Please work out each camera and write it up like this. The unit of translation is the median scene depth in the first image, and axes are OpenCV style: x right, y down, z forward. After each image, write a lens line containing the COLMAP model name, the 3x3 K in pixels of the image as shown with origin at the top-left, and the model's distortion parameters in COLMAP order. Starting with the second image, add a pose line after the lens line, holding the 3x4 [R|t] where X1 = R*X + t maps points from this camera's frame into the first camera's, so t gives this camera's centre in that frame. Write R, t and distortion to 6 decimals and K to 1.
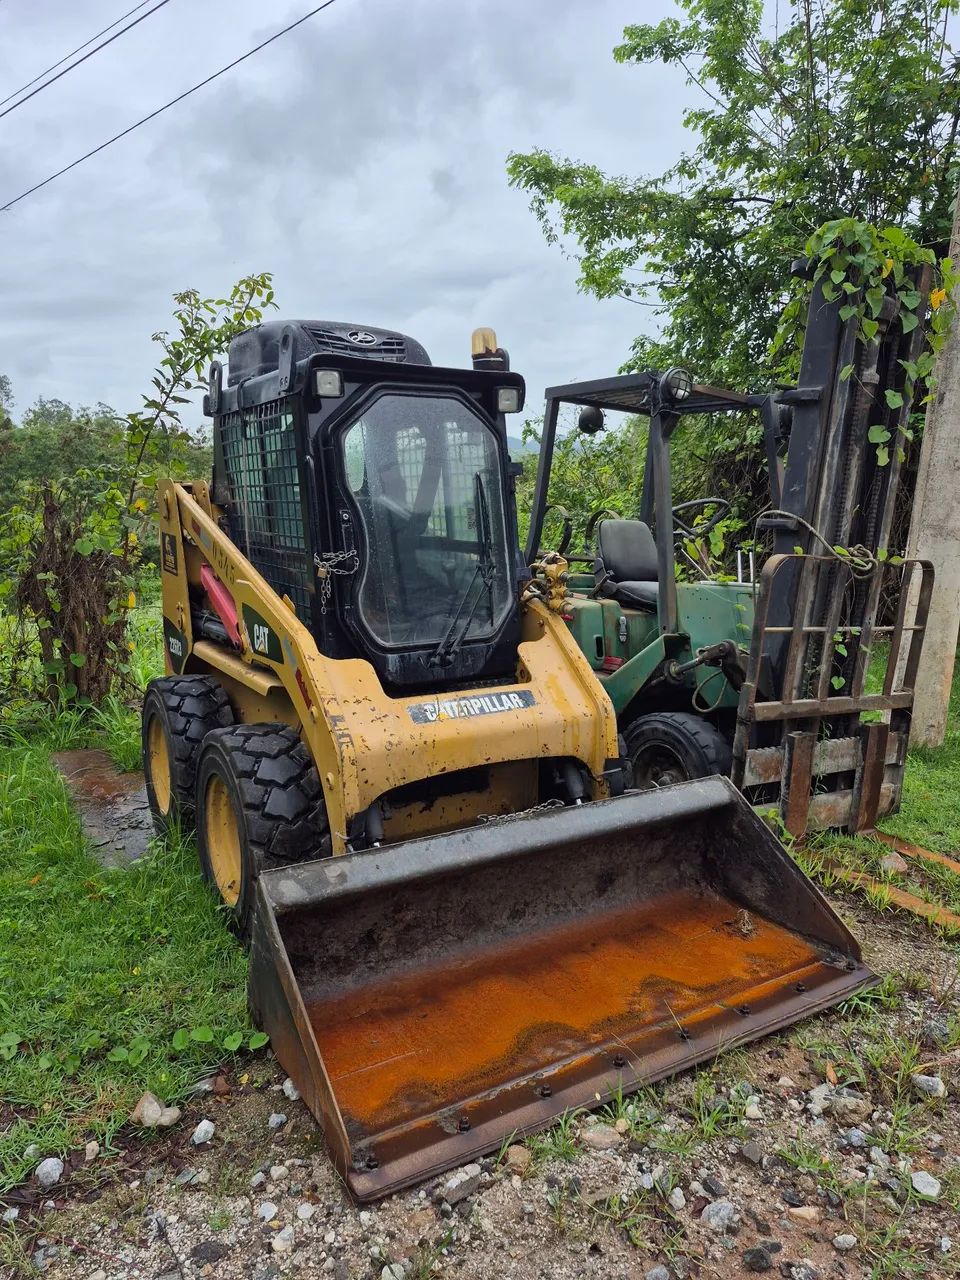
lens RADIAL K [[894.2, 0, 484.9], [0, 894.2, 639.6], [0, 0, 1]] dist [0.068399, -0.092863]
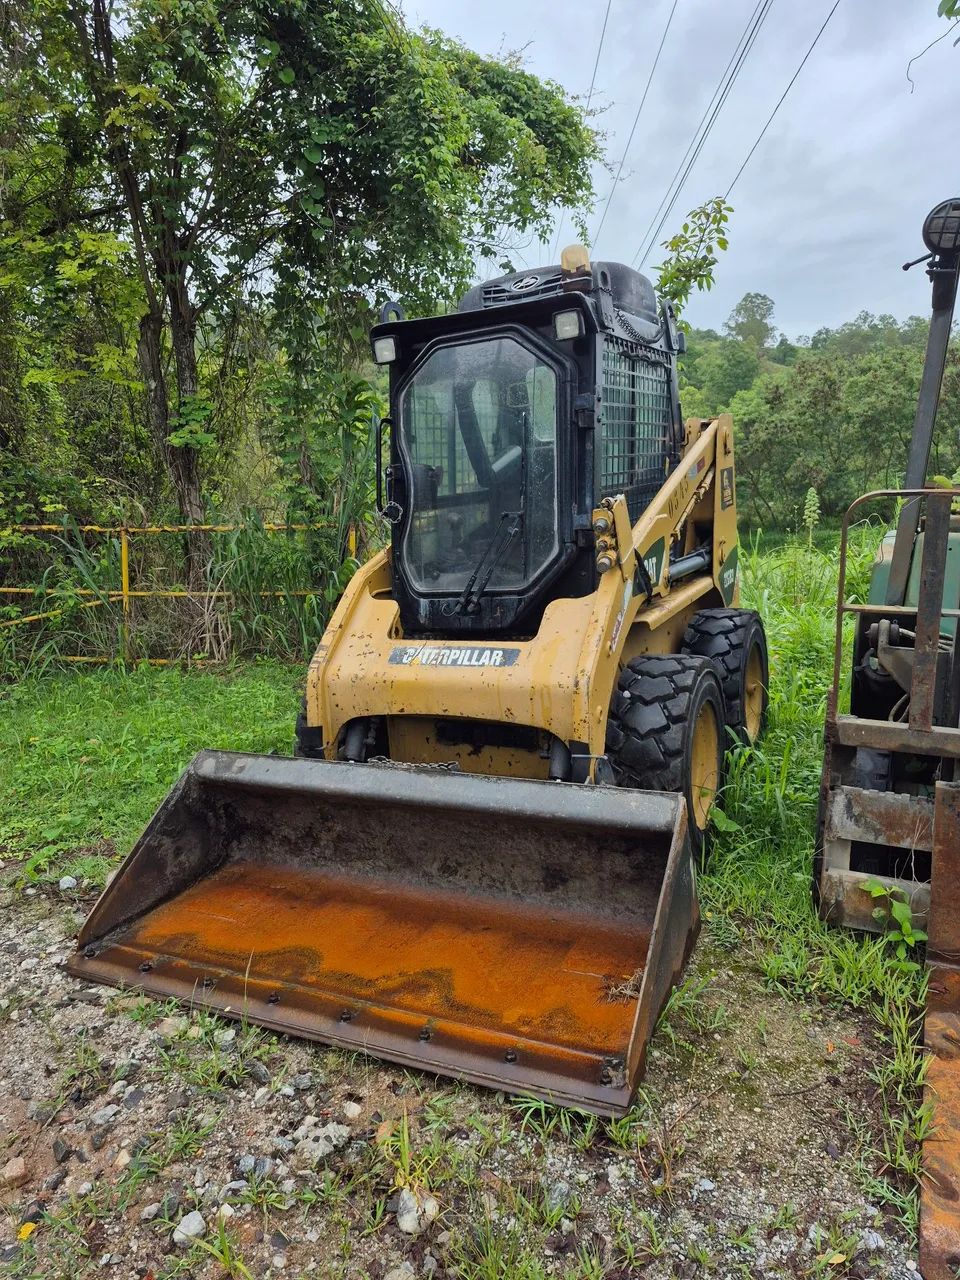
lens RADIAL K [[894.2, 0, 484.9], [0, 894.2, 639.6], [0, 0, 1]] dist [0.068399, -0.092863]
pose [[0.530047, 0.110065, -0.840795, 0.850858], [-0.055189, 0.993916, 0.095317, -0.041949], [0.846170, -0.004120, 0.532897, 0.503941]]
